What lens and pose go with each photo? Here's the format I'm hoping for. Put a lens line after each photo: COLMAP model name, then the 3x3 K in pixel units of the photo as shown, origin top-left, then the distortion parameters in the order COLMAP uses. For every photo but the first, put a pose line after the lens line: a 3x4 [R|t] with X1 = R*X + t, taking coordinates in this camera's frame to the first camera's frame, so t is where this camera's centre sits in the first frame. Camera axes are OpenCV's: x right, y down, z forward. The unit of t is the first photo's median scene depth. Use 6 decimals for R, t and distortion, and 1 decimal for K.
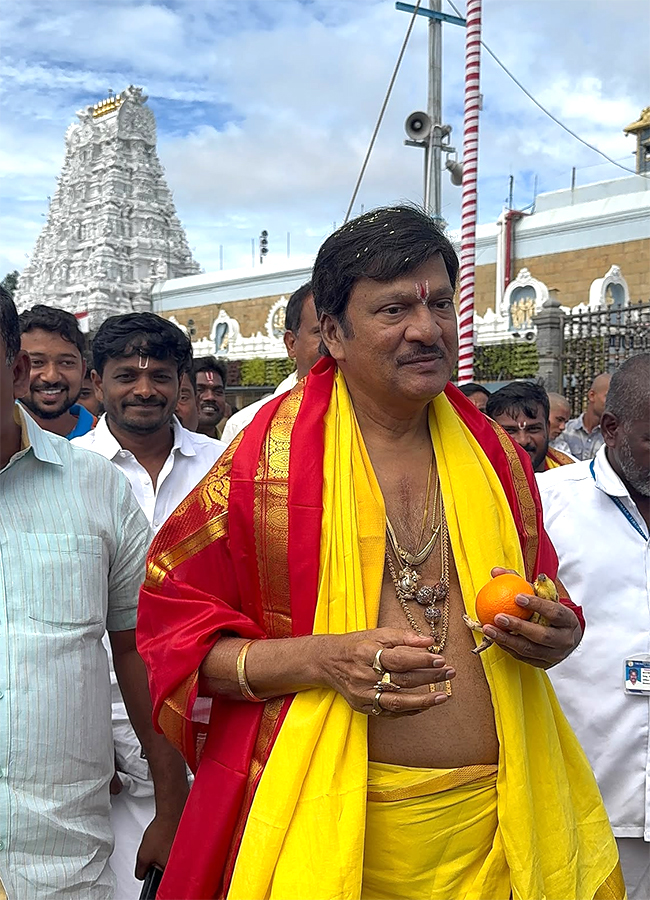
lens RADIAL K [[1013.5, 0, 337.1], [0, 1013.5, 453.6], [0, 0, 1]] dist [0.206690, -0.502932]
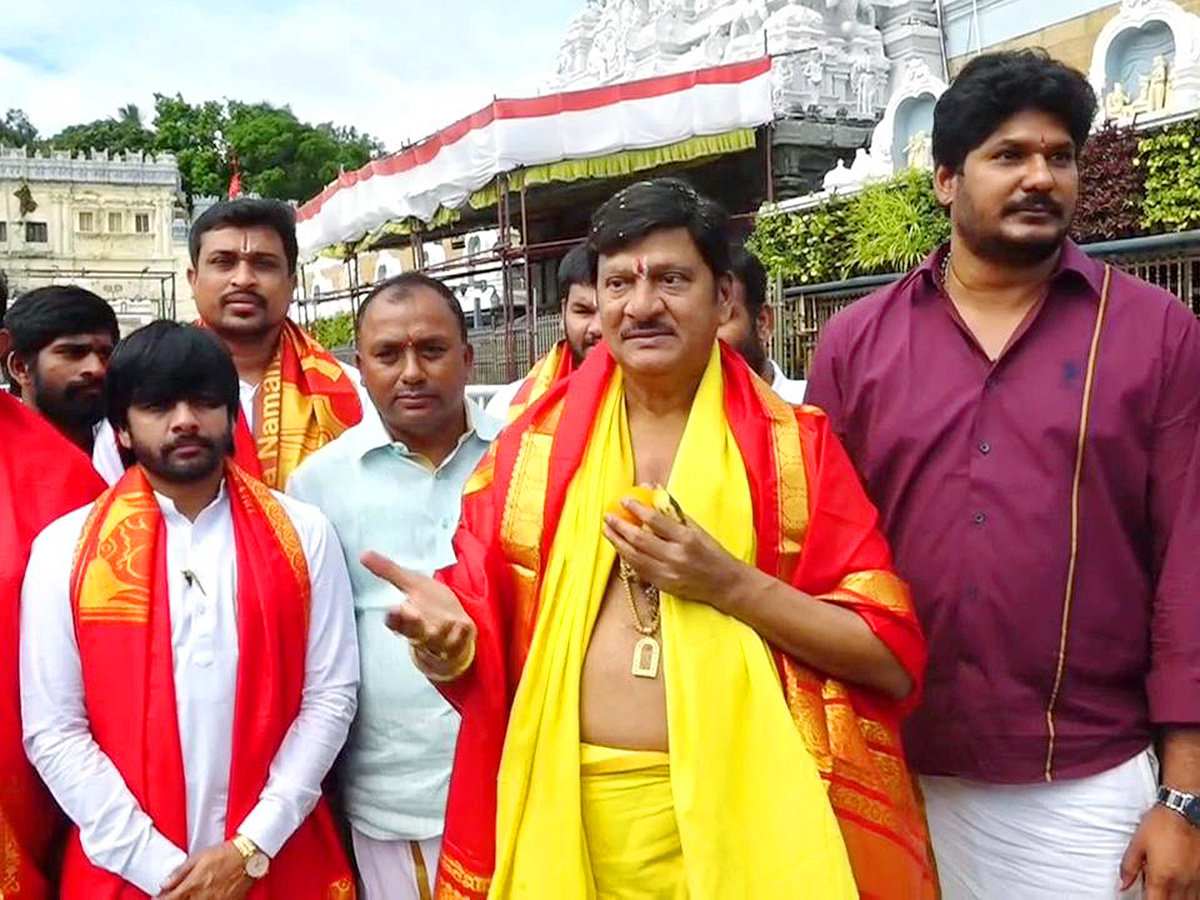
lens RADIAL K [[1359.2, 0, 600.0], [0, 1359.2, 450.0], [0, 0, 1]] dist [0.006641, -0.001656]
pose [[0.967551, -0.018515, -0.251996, -0.179191], [0.021754, 0.999713, 0.010072, -0.018494], [0.251737, -0.015227, 0.967676, 0.539350]]
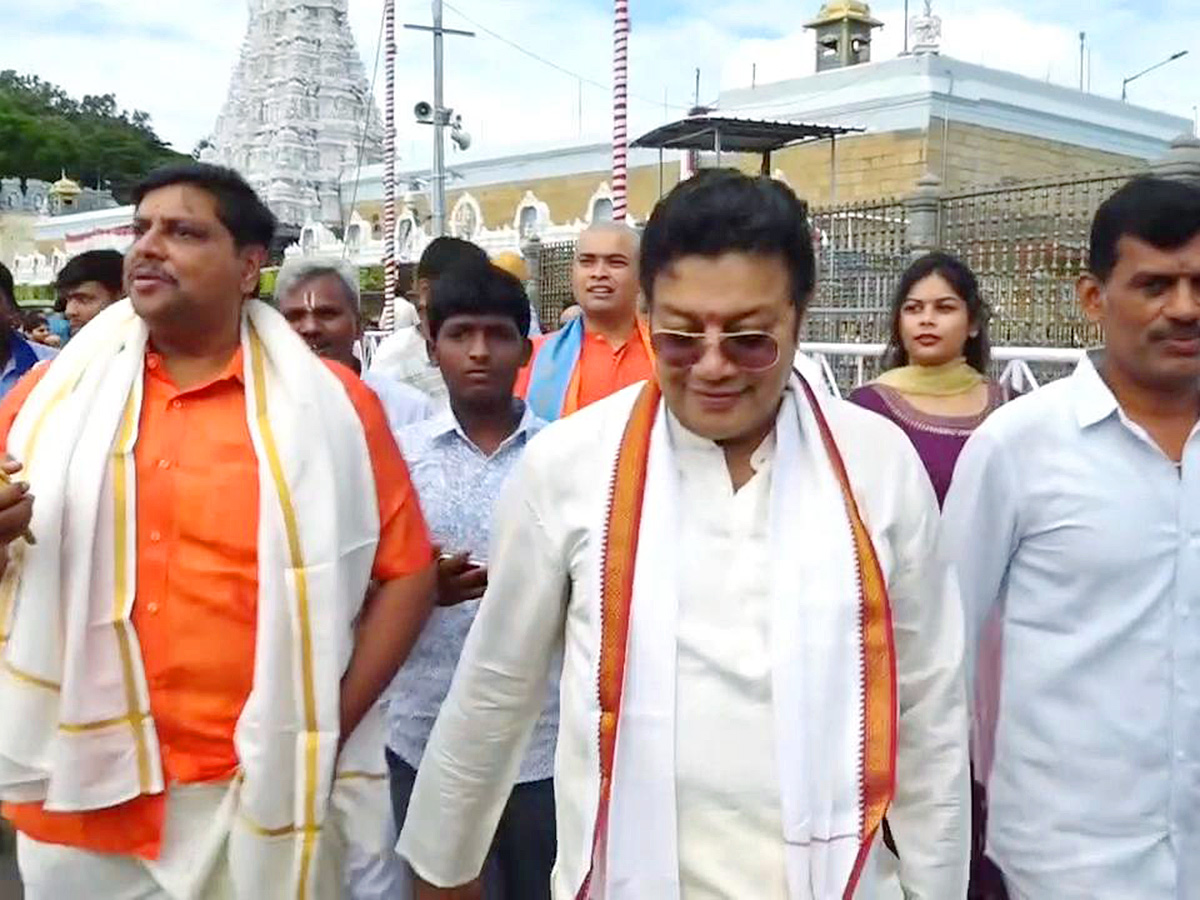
lens RADIAL K [[1356.1, 0, 600.0], [0, 1356.1, 450.0], [0, 0, 1]] dist [-0.008909, 0.026994]
pose [[0.999599, 0.006280, -0.027605, 0.076231], [-0.004700, 0.998366, 0.056957, 0.006057], [0.027918, -0.056804, 0.997995, -0.171323]]
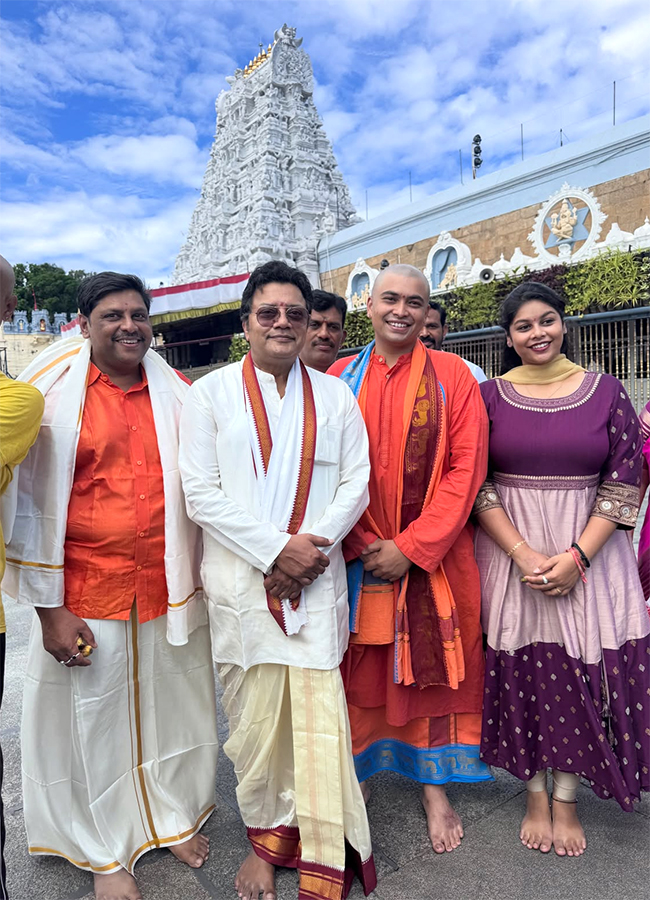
lens RADIAL K [[655.7, 0, 325.0], [0, 655.7, 450.0], [0, 0, 1]] dist [0.085660, -0.185190]
pose [[0.993351, -0.035471, -0.109525, -0.118767], [0.040535, 0.998193, 0.044362, -0.012094], [0.107754, -0.048507, 0.992994, 0.430685]]
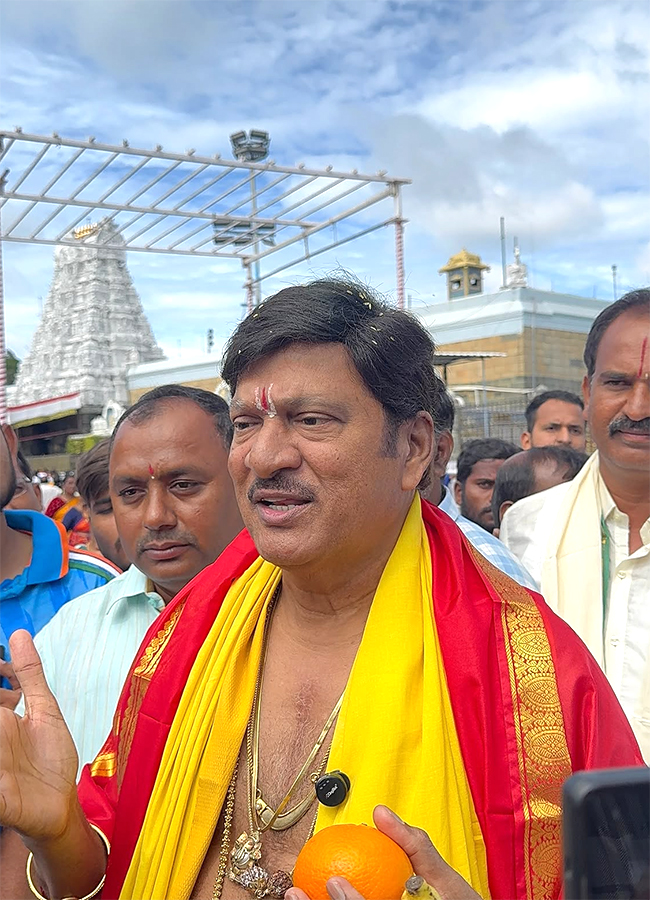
lens RADIAL K [[1008.2, 0, 325.0], [0, 1008.2, 450.0], [0, 0, 1]] dist [0.156749, -0.008894]
pose [[0.998899, -0.041423, 0.022018, 0.038843], [0.042361, 0.998133, -0.044001, 0.006777], [-0.020154, 0.044885, 0.998789, -0.294684]]
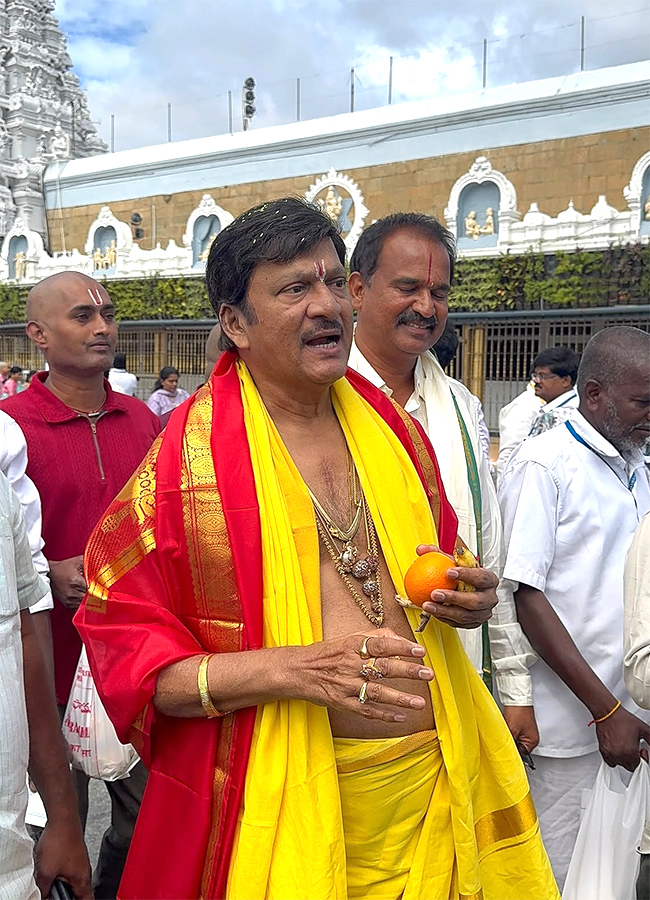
lens RADIAL K [[1013.5, 0, 337.1], [0, 1013.5, 453.6], [0, 0, 1]] dist [0.206690, -0.502932]
pose [[0.981524, -0.002470, 0.191325, -0.122888], [-0.005668, 0.999103, 0.041974, -0.010083], [-0.191257, -0.042283, 0.980629, 0.302827]]
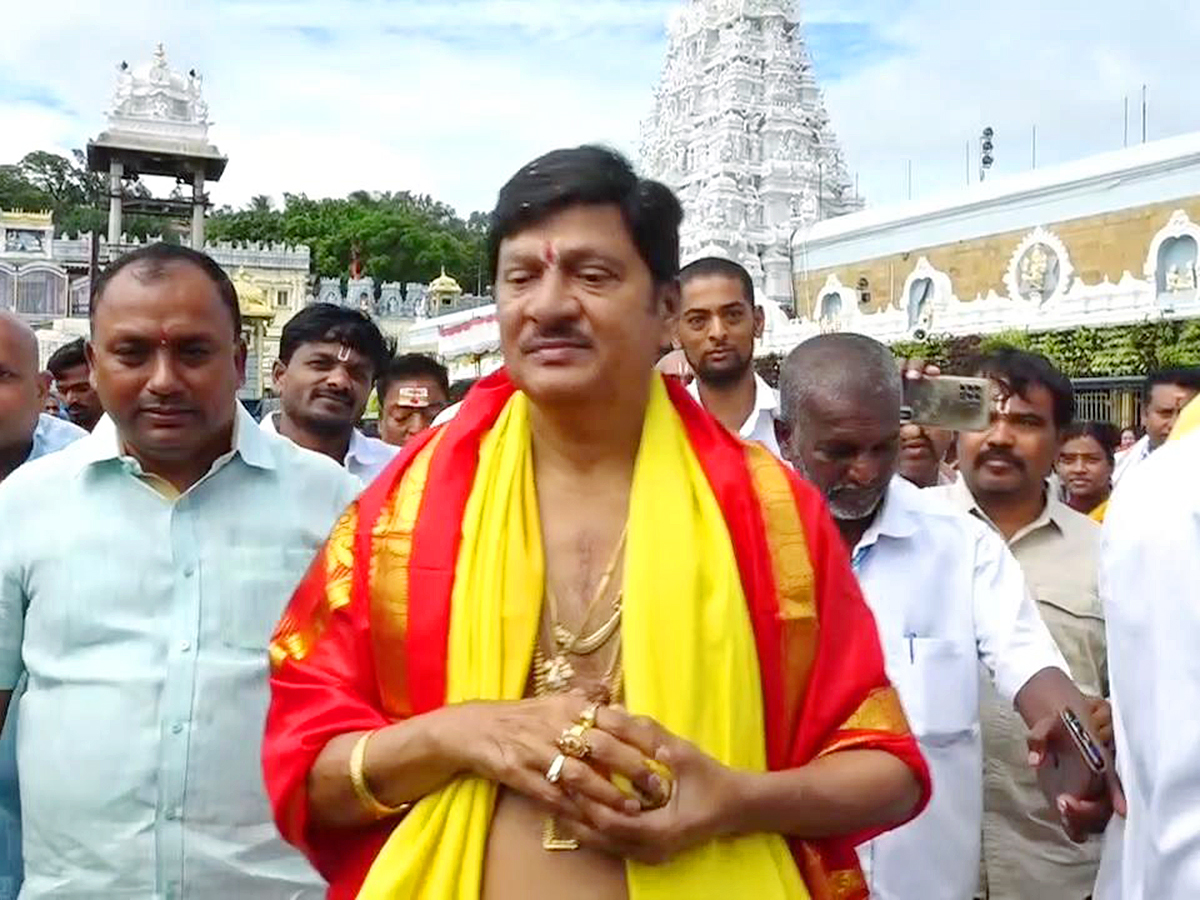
lens RADIAL K [[1358.5, 0, 576.3], [0, 1358.5, 451.4], [0, 0, 1]] dist [-0.008694, -0.027988]
pose [[0.953179, 0.006487, -0.302337, -0.051839], [-0.014353, 0.999614, -0.023804, -0.005019], [0.302066, 0.027029, 0.952904, 0.152117]]
